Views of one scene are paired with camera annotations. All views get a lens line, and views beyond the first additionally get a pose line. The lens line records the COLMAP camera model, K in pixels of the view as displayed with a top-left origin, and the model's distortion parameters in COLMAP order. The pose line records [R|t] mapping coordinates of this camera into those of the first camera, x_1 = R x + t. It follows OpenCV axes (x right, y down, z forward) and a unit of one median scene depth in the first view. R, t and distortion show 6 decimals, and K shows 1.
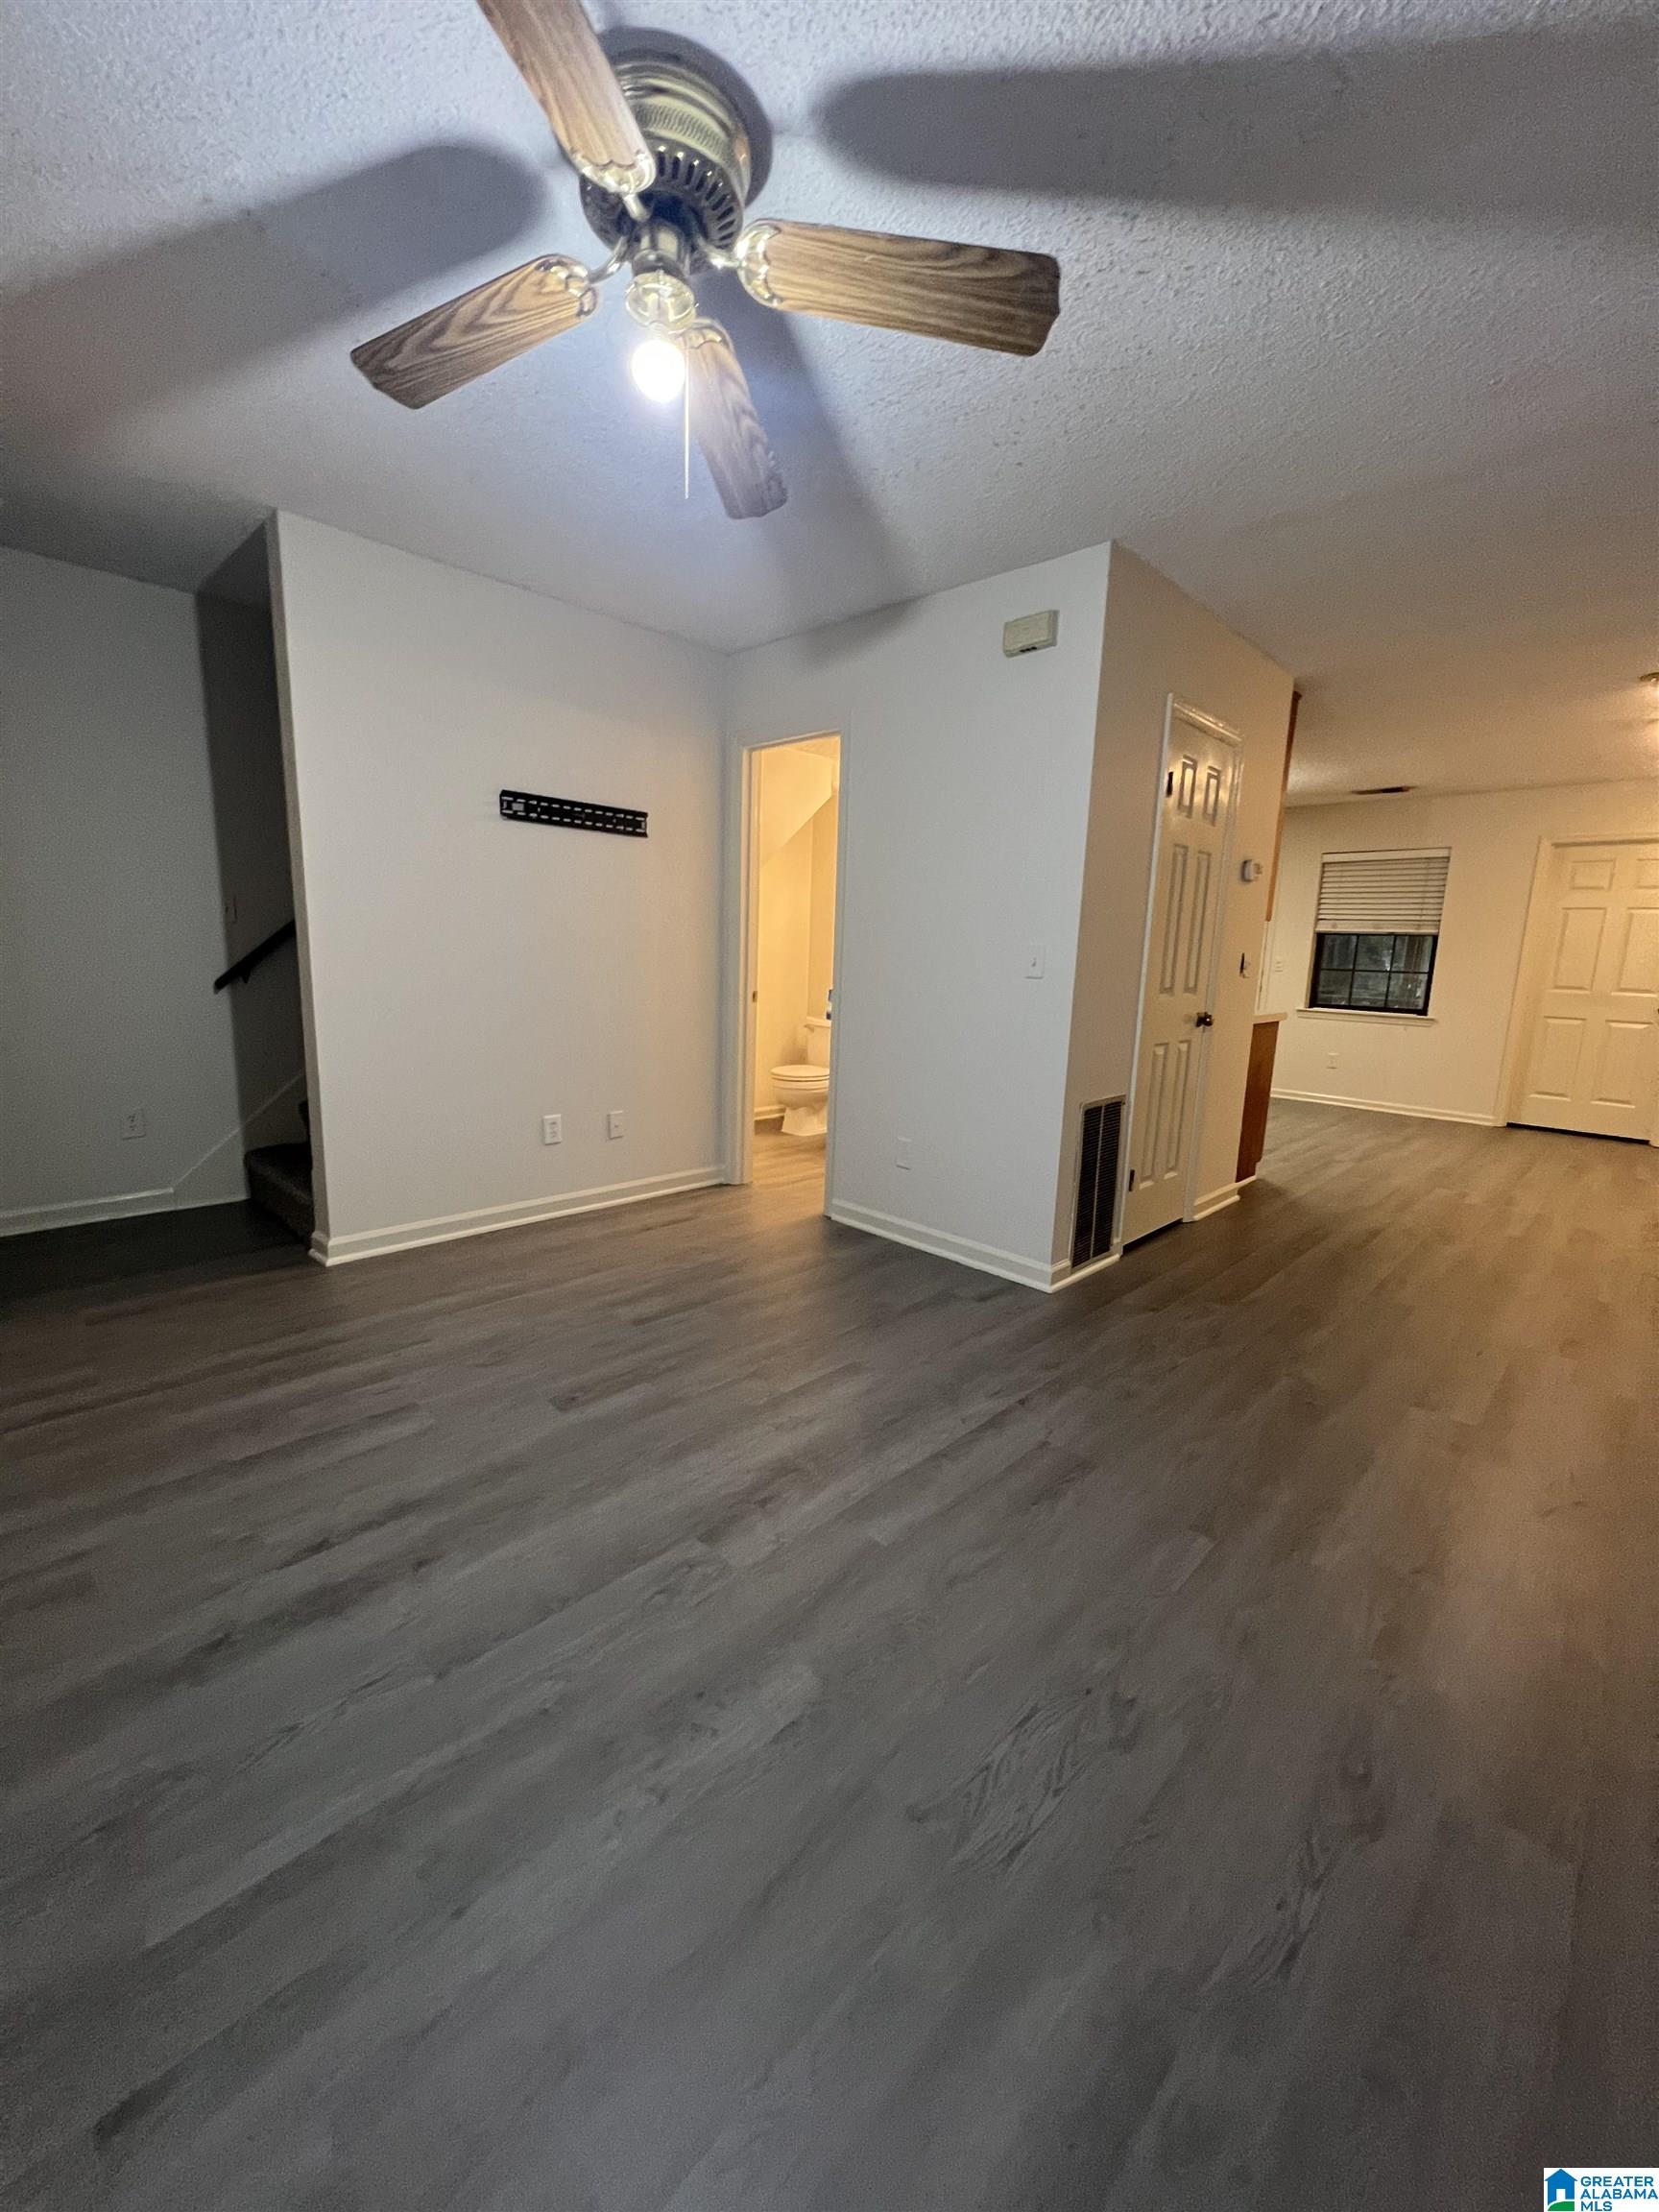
lens RADIAL K [[884.8, 0, 832.4], [0, 884.8, 1100.1], [0, 0, 1]] dist [-0.003364, 0.000998]
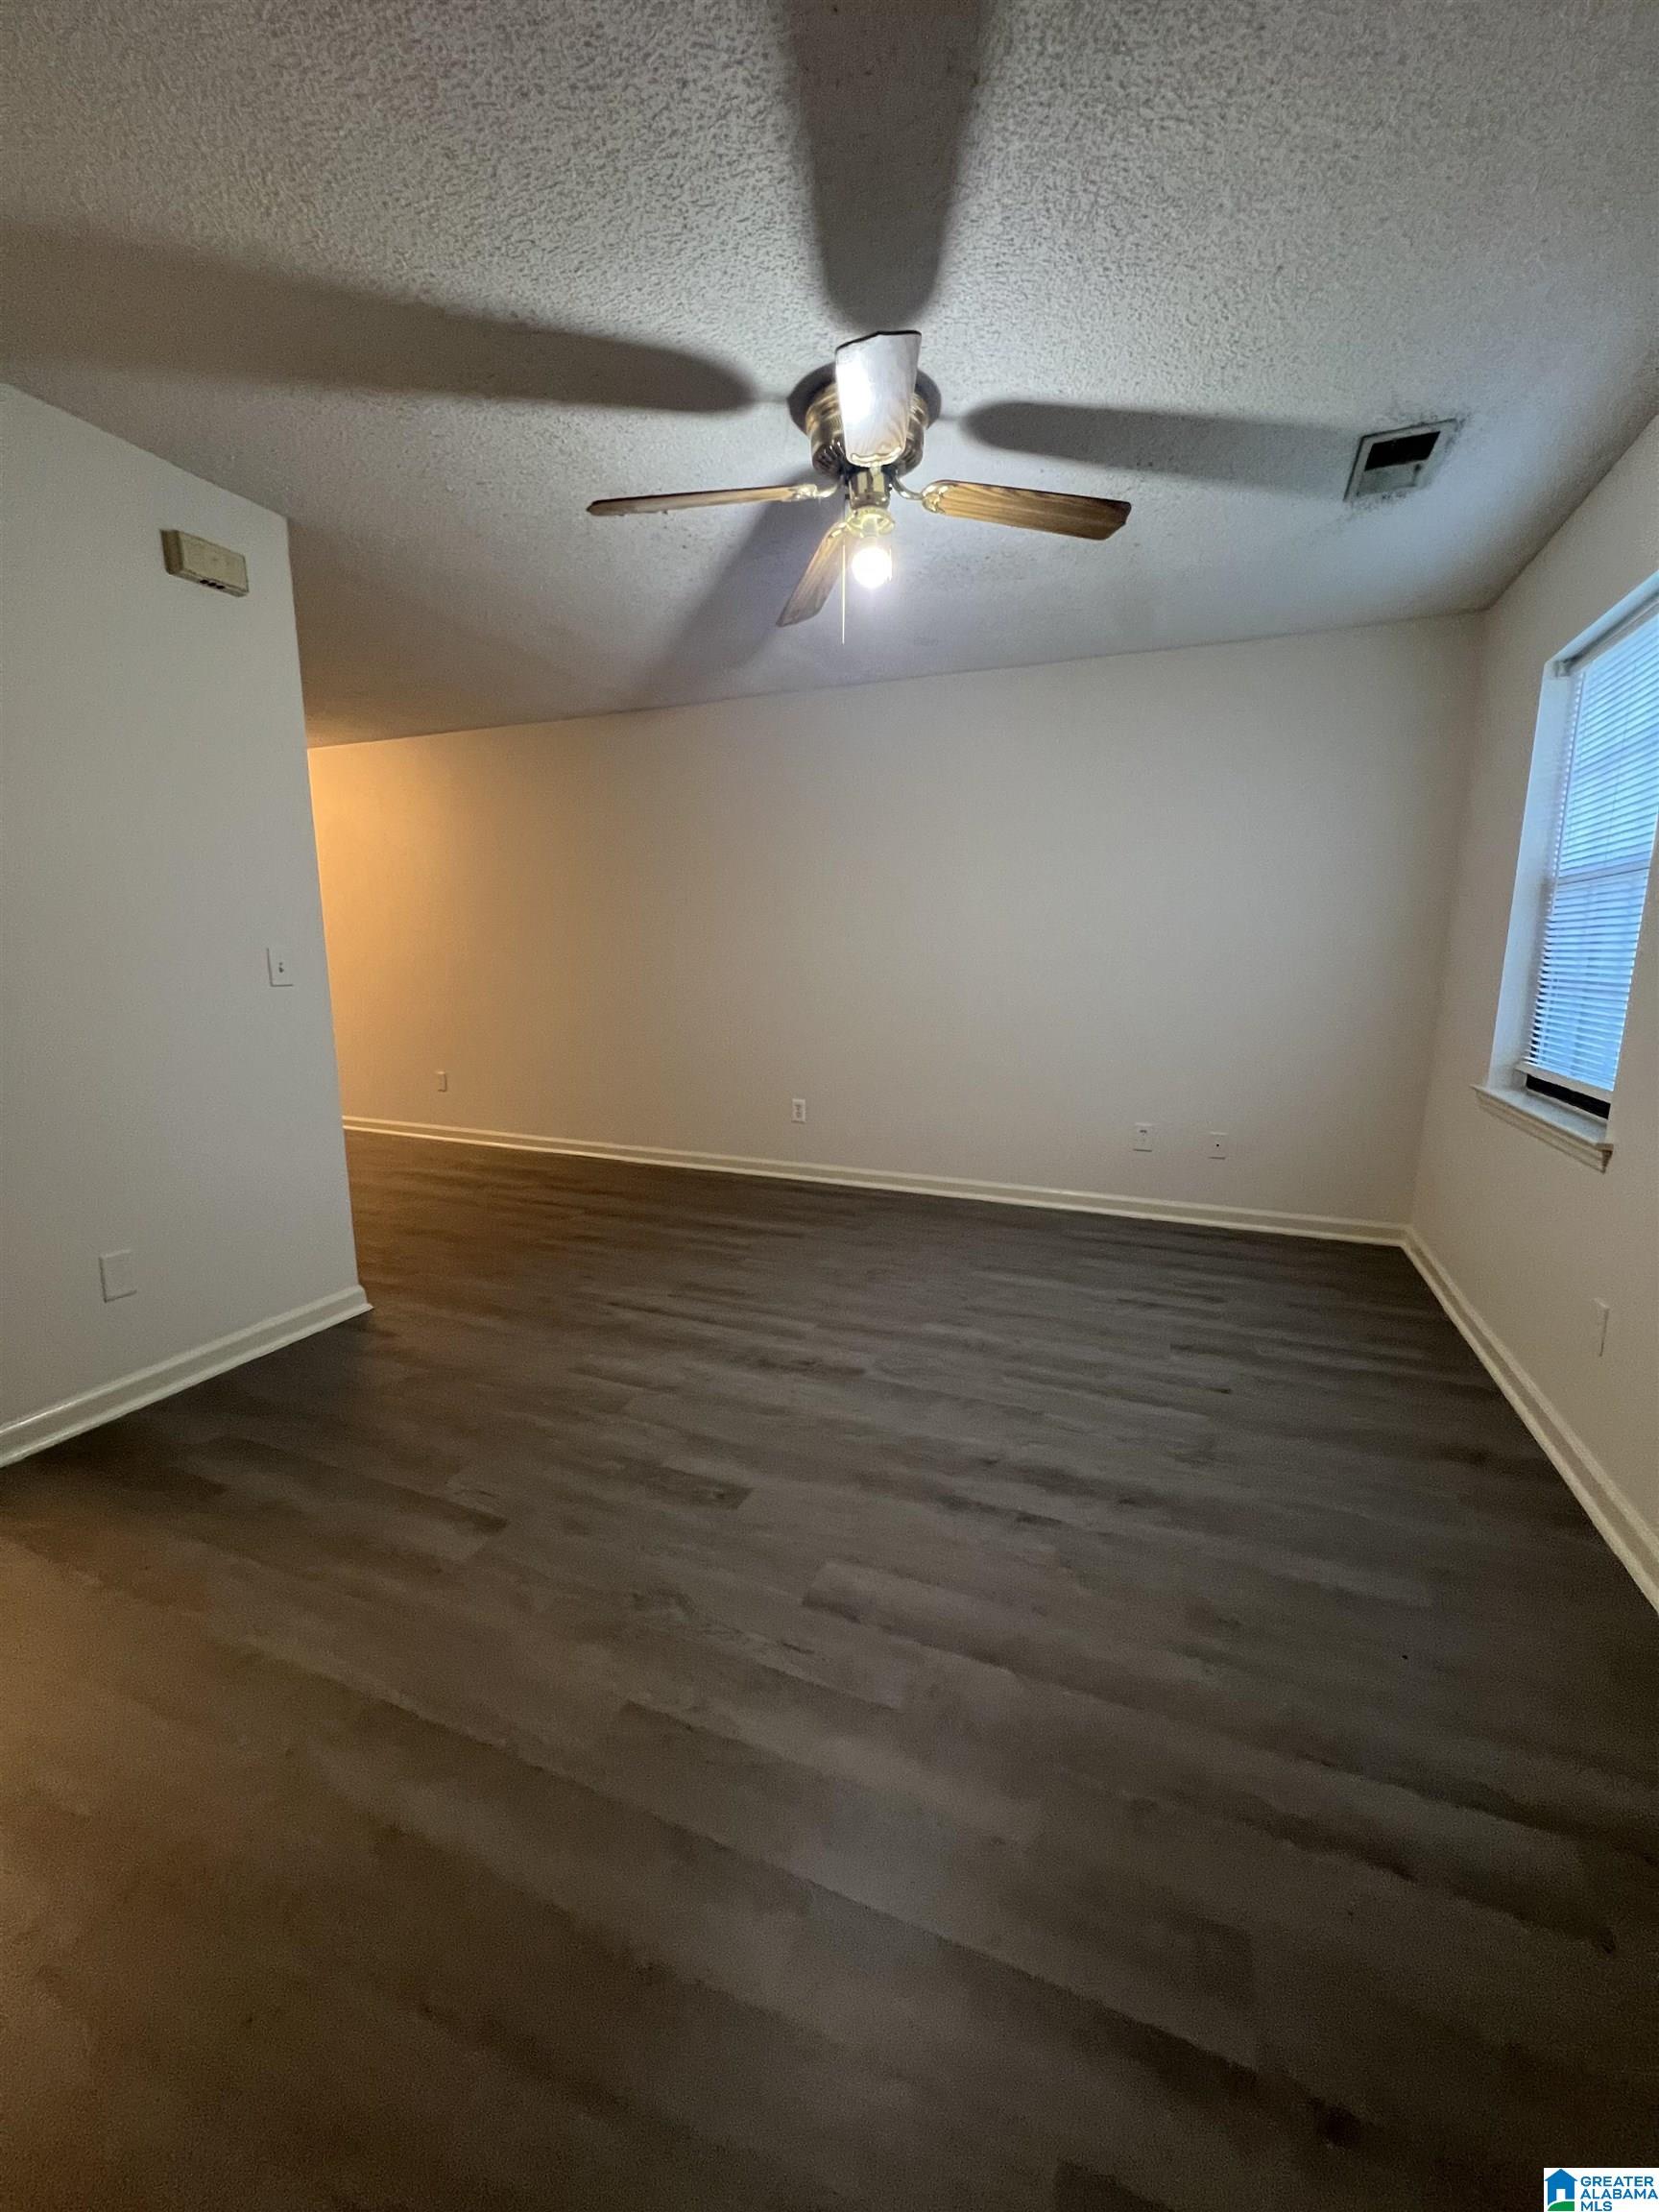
lens RADIAL K [[884.8, 0, 826.1], [0, 884.8, 1098.6], [0, 0, 1]] dist [-0.003364, 0.000998]
pose [[-0.371374, -0.187426, 0.909369, -1.337498], [0.145728, 0.955509, 0.256448, -0.303926], [-0.916976, 0.227759, -0.327538, 1.413410]]
